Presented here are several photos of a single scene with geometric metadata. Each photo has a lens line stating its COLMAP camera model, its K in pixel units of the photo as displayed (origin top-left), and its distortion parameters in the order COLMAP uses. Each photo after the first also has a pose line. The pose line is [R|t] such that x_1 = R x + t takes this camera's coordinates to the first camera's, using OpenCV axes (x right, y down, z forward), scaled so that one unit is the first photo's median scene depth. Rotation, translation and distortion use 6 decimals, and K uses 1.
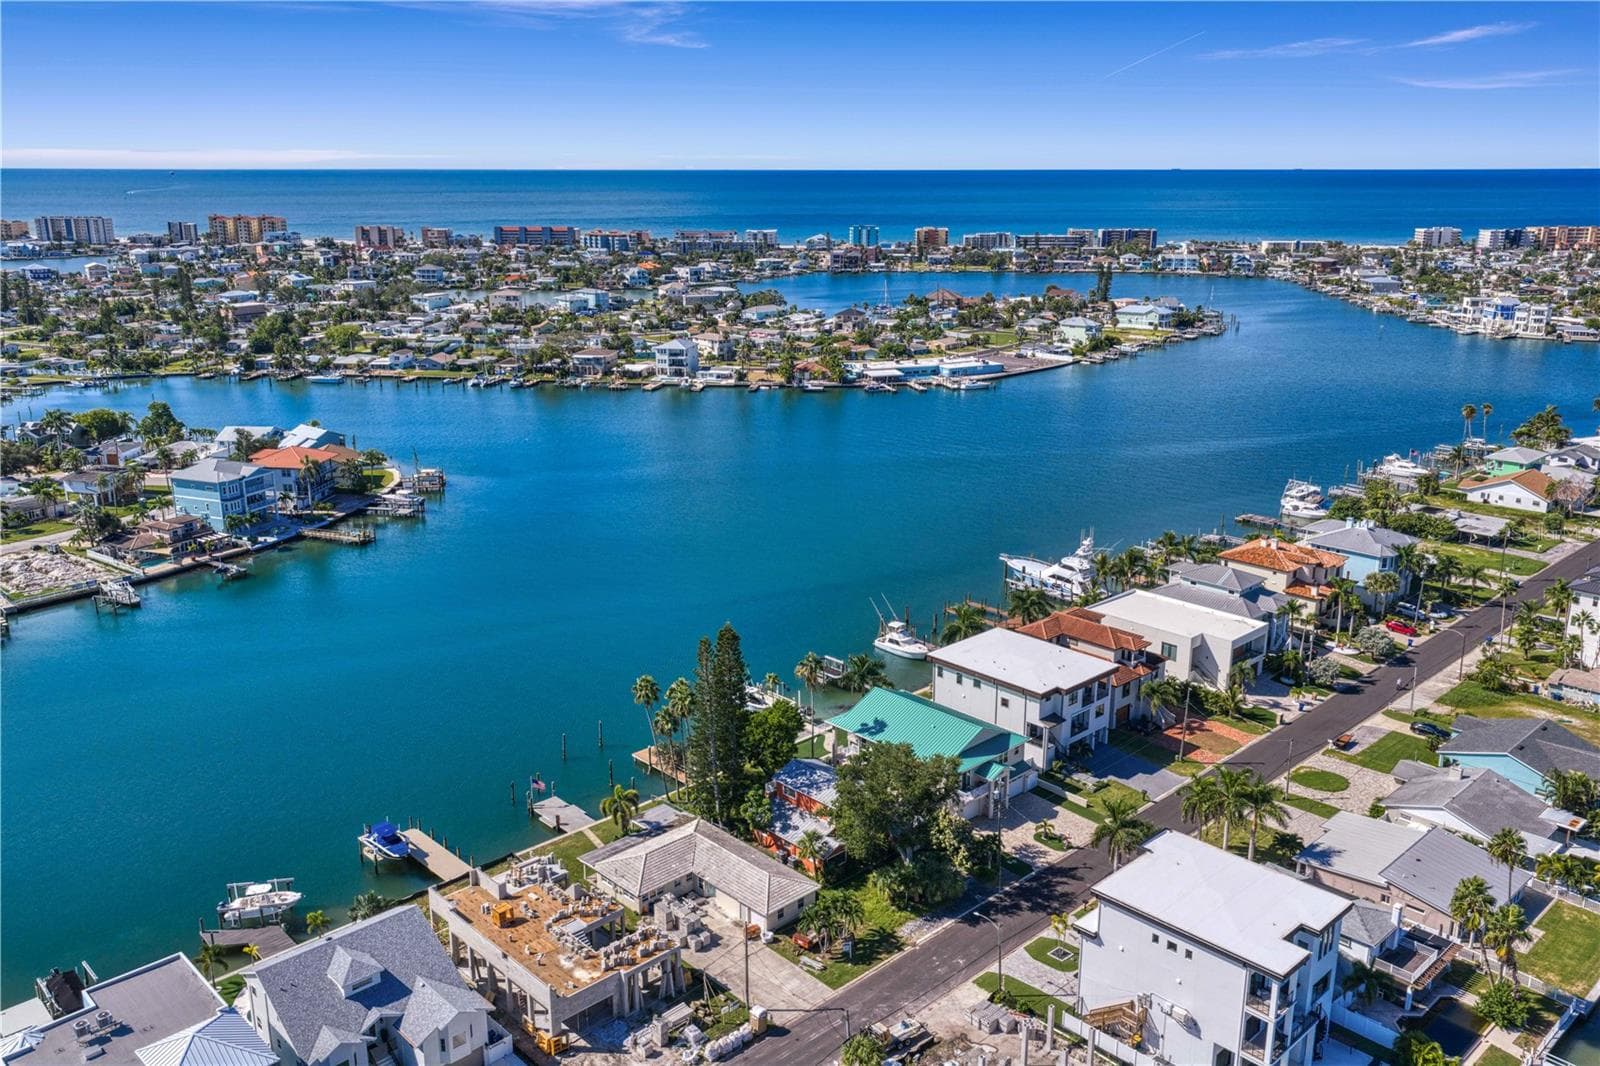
lens RADIAL K [[1303.8, 0, 806.9], [0, 1303.8, 531.0], [0, 0, 1]] dist [0.038712, -0.050675]
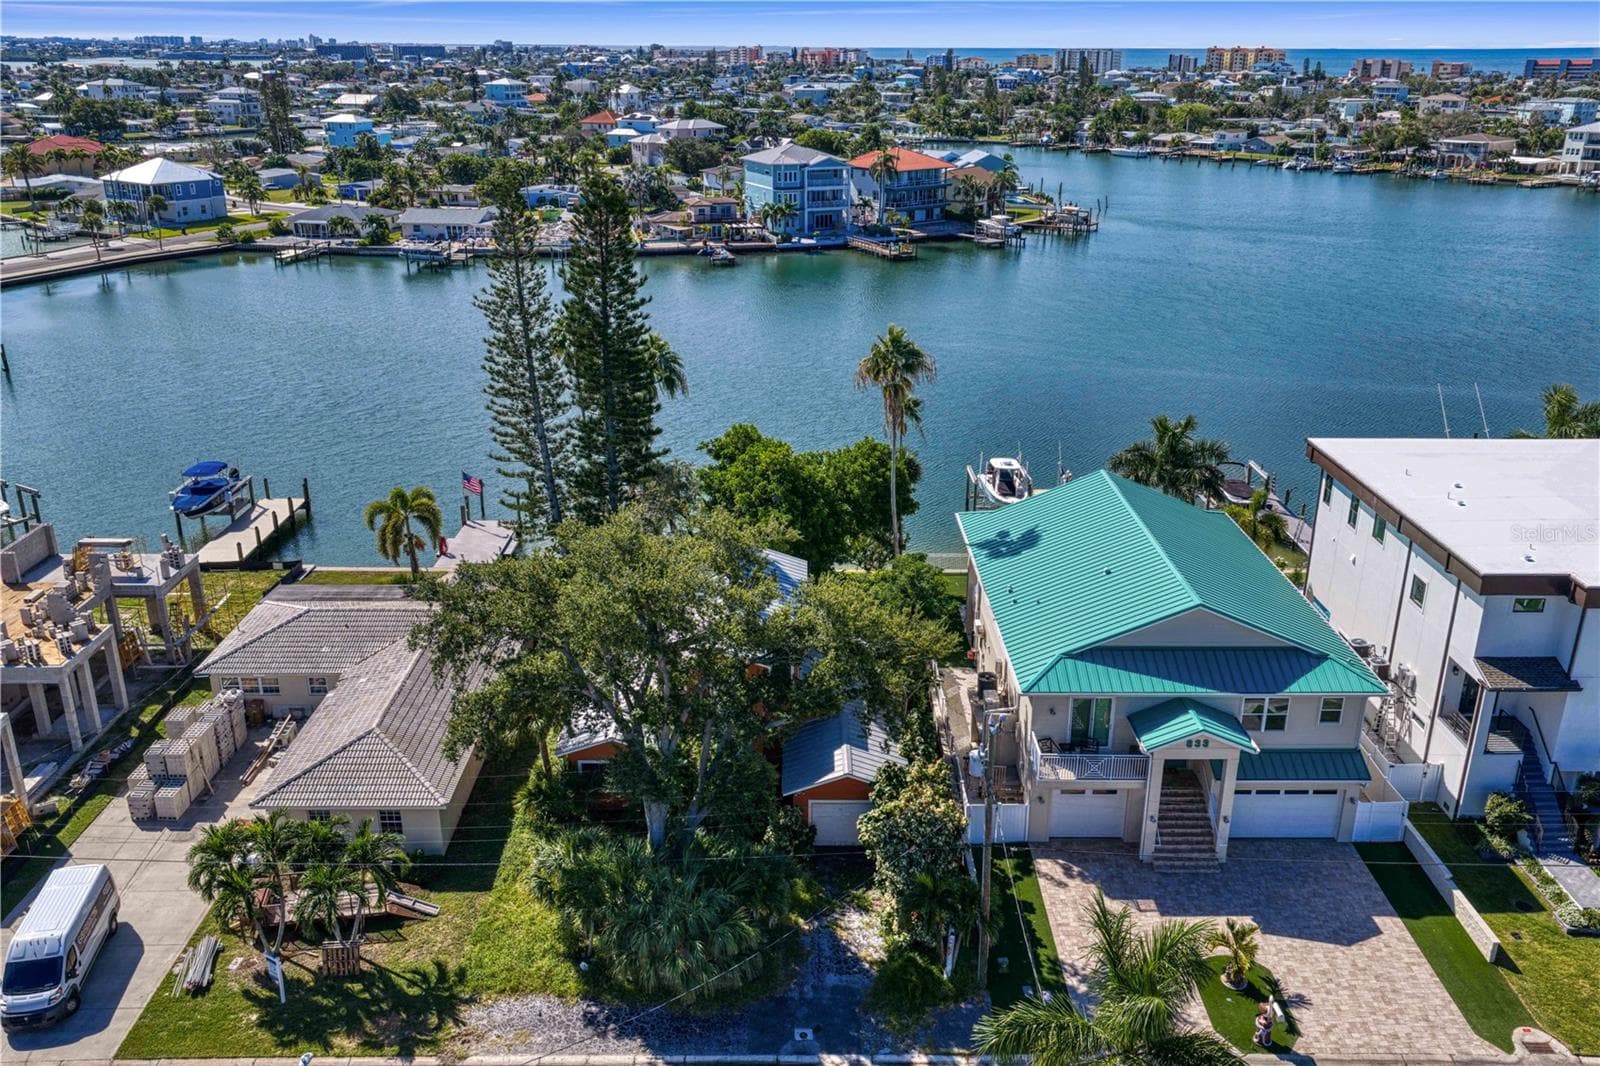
lens RADIAL K [[1303.8, 0, 803.3], [0, 1303.8, 534.8], [0, 0, 1]] dist [0.038712, -0.050675]
pose [[0.724606, 0.243909, -0.644557, 0.140154], [-0.188304, 0.969758, 0.155279, 0.051664], [0.662938, 0.008857, 0.748622, 0.348345]]
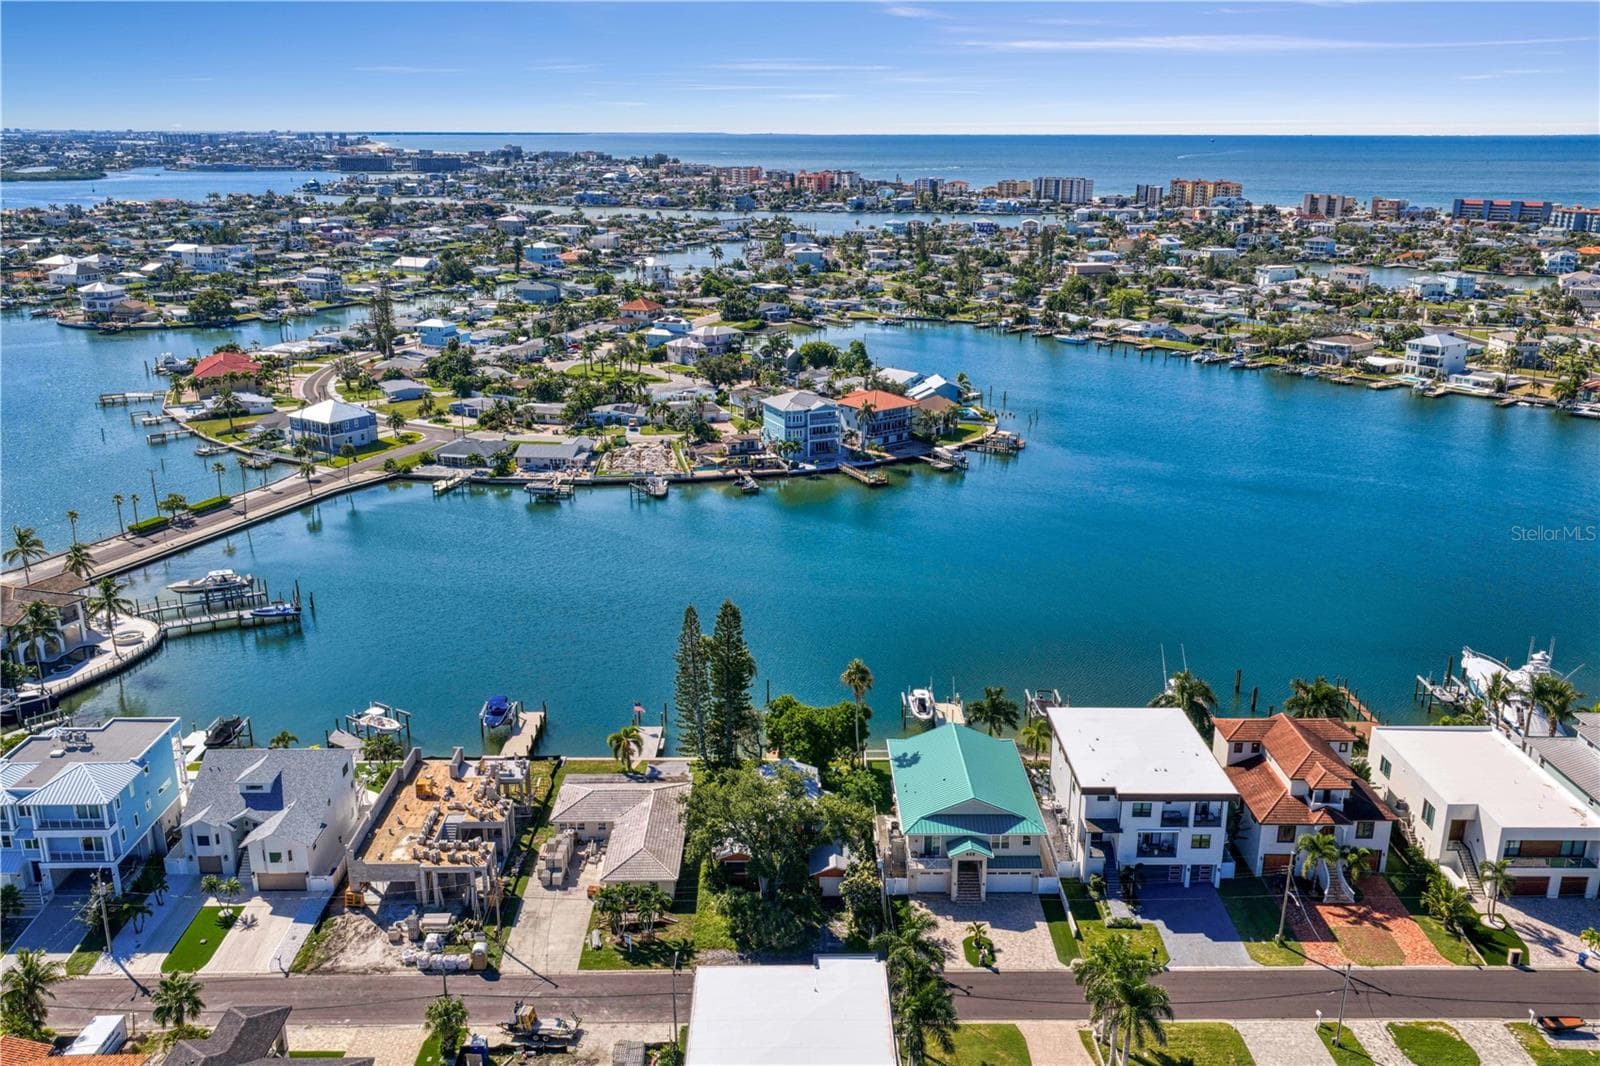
lens RADIAL K [[1303.8, 0, 804.5], [0, 1303.8, 528.1], [0, 0, 1]] dist [0.038712, -0.050675]
pose [[0.727411, 0.200999, -0.656104, 0.296472], [-0.186355, 0.978069, 0.093025, -0.040859], [0.660413, 0.054601, 0.748915, 0.142886]]
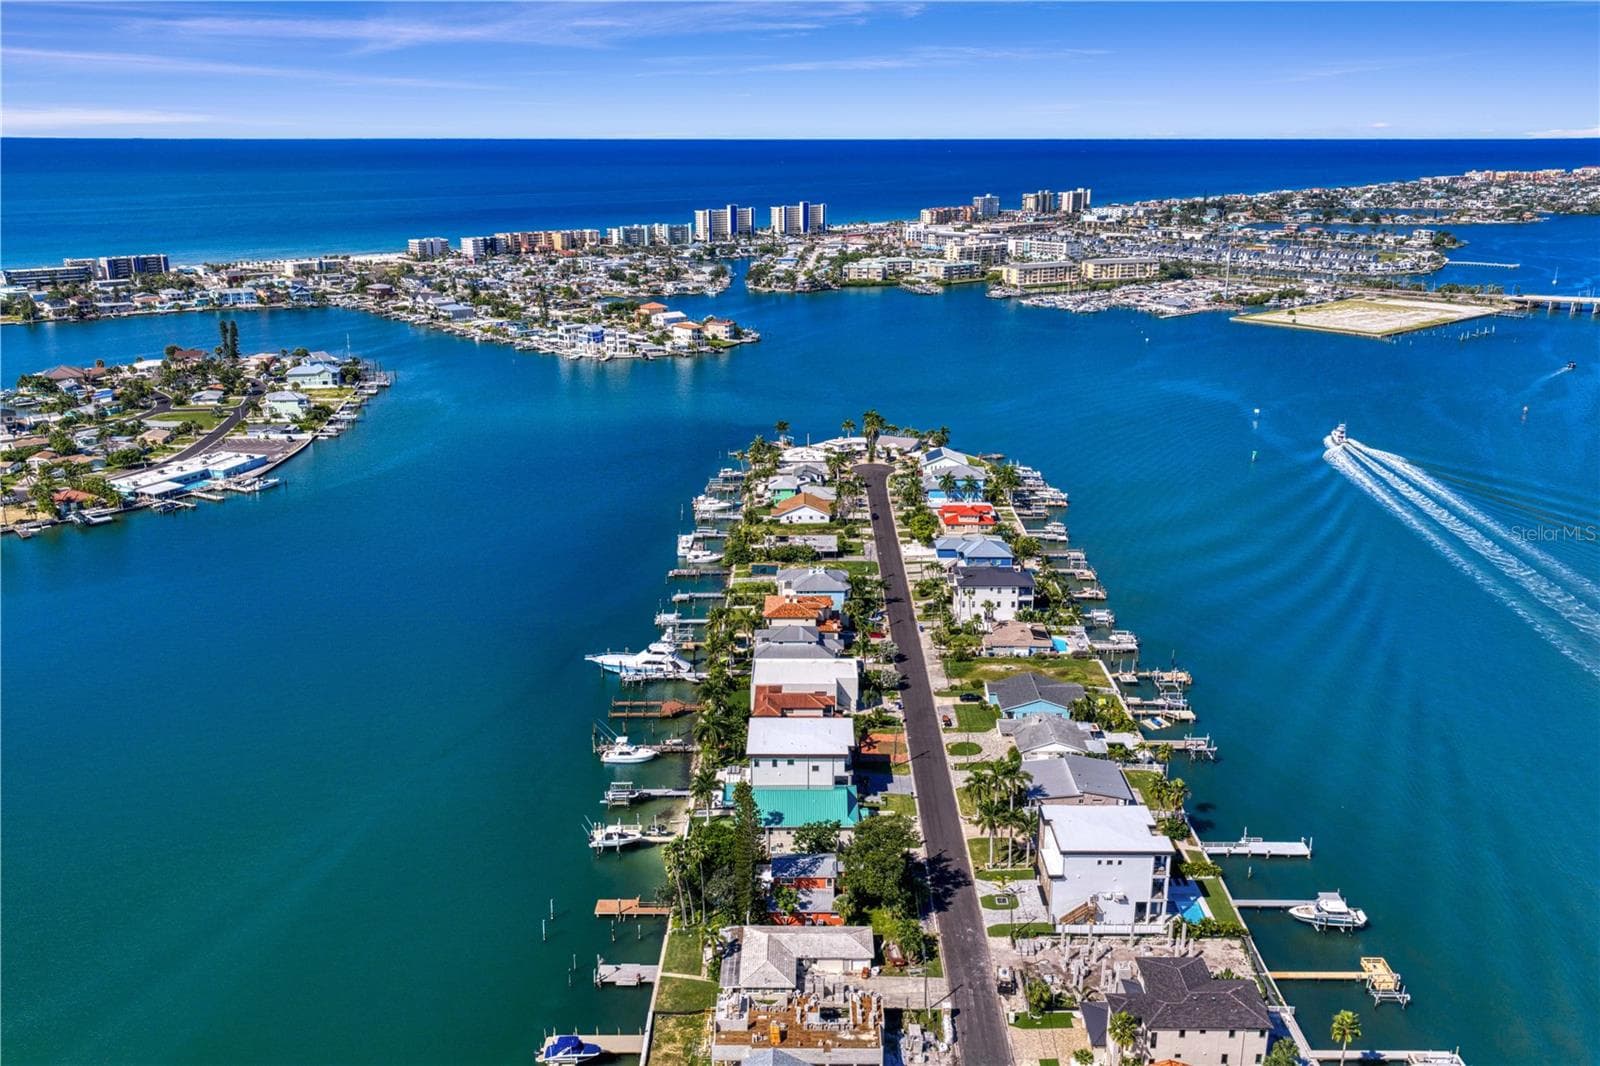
lens RADIAL K [[1303.8, 0, 806.0], [0, 1303.8, 530.7], [0, 0, 1]] dist [0.038712, -0.050675]
pose [[0.695532, -0.207746, 0.687806, -0.433960], [0.193004, 0.976124, 0.099658, -0.147892], [-0.692087, 0.063434, 0.719021, -0.021452]]
